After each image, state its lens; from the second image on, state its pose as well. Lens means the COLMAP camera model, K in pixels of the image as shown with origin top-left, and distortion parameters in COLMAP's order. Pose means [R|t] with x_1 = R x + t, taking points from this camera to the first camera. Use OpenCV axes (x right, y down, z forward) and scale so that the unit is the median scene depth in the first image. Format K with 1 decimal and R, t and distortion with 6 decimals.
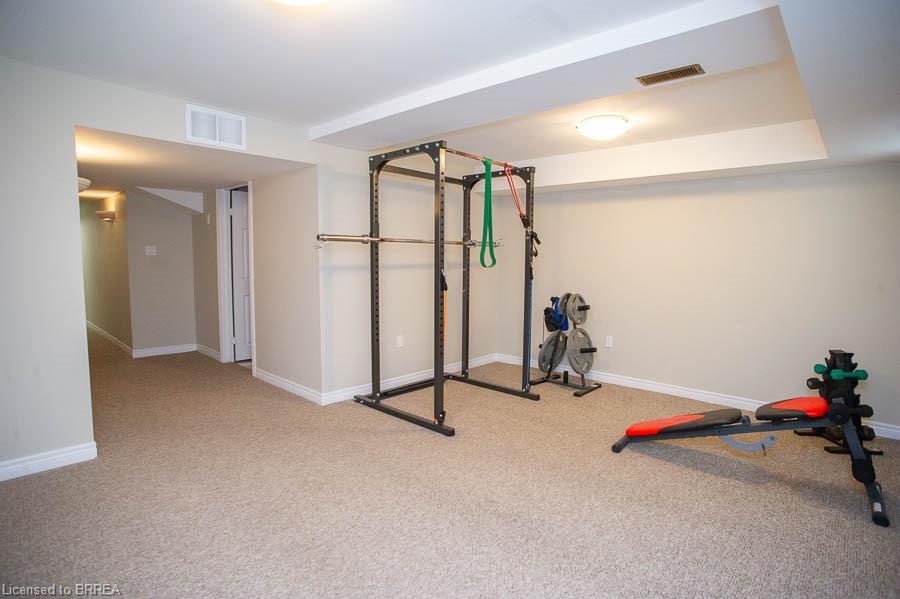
lens RADIAL K [[463.2, 0, 446.7], [0, 463.2, 298.7], [0, 0, 1]] dist [-0.089154, 0.051909]
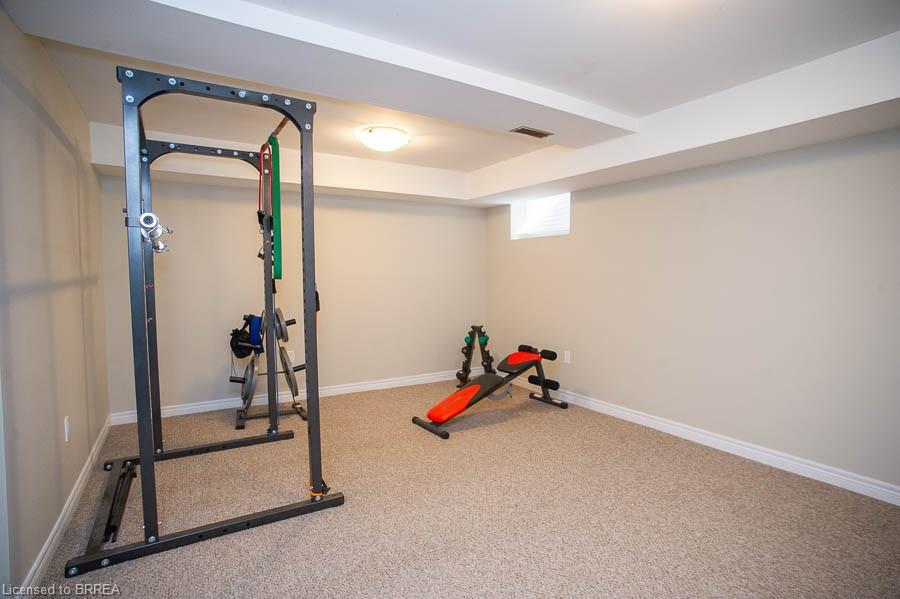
lens RADIAL K [[463.2, 0, 446.7], [0, 463.2, 298.7], [0, 0, 1]] dist [-0.089154, 0.051909]
pose [[0.260483, -0.064622, 0.963313, -0.654749], [0.090807, 0.994974, 0.042192, -0.050286], [-0.961199, 0.076486, 0.265042, 0.630197]]
